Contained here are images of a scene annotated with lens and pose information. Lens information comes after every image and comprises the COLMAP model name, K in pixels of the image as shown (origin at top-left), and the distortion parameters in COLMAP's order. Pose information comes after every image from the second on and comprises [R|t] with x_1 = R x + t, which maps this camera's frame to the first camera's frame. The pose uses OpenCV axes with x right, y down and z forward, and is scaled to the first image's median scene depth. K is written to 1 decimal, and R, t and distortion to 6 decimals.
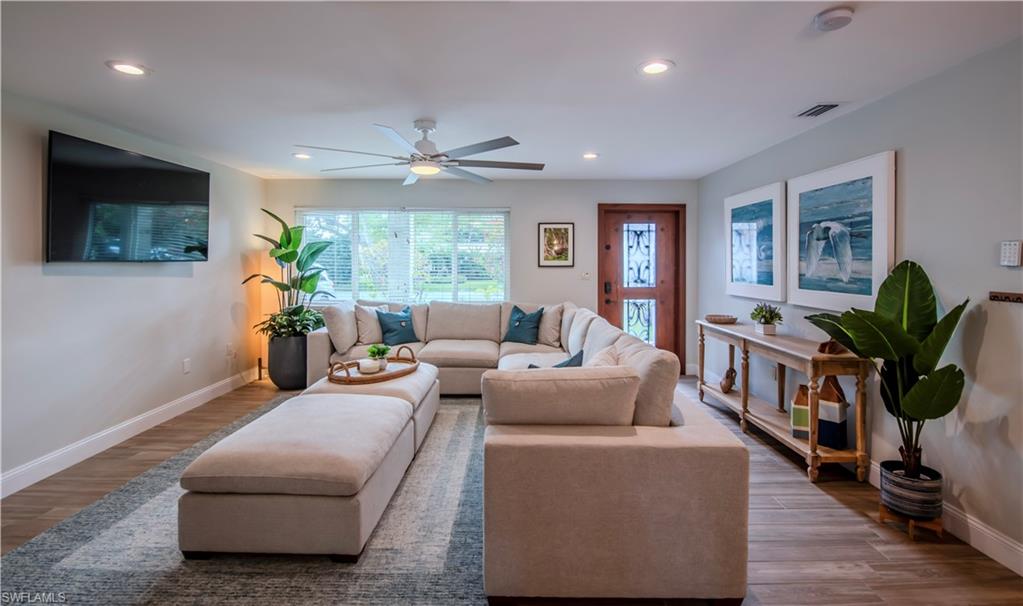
lens RADIAL K [[465.8, 0, 511.8], [0, 465.8, 268.0], [0, 0, 1]] dist [-0.016080, -0.000364]
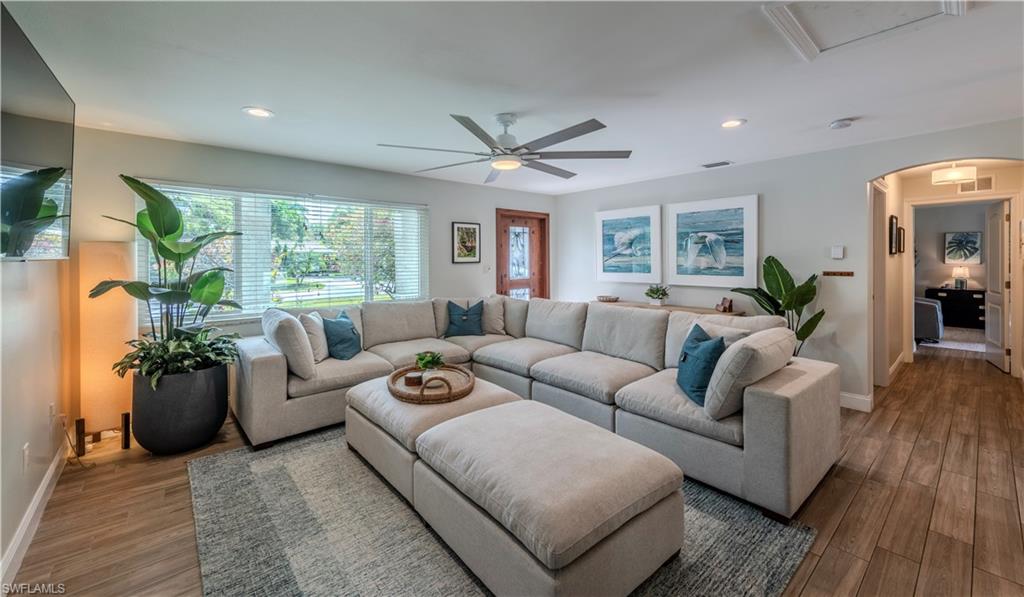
lens RADIAL K [[408.3, 0, 519.3], [0, 408.3, 257.8], [0, 0, 1]] dist [0.003059, 0.000045]
pose [[0.752401, -0.002824, 0.658699, -0.516278], [0.013853, 0.999837, -0.011538, -0.002489], [-0.658559, 0.017806, 0.752318, 0.237607]]
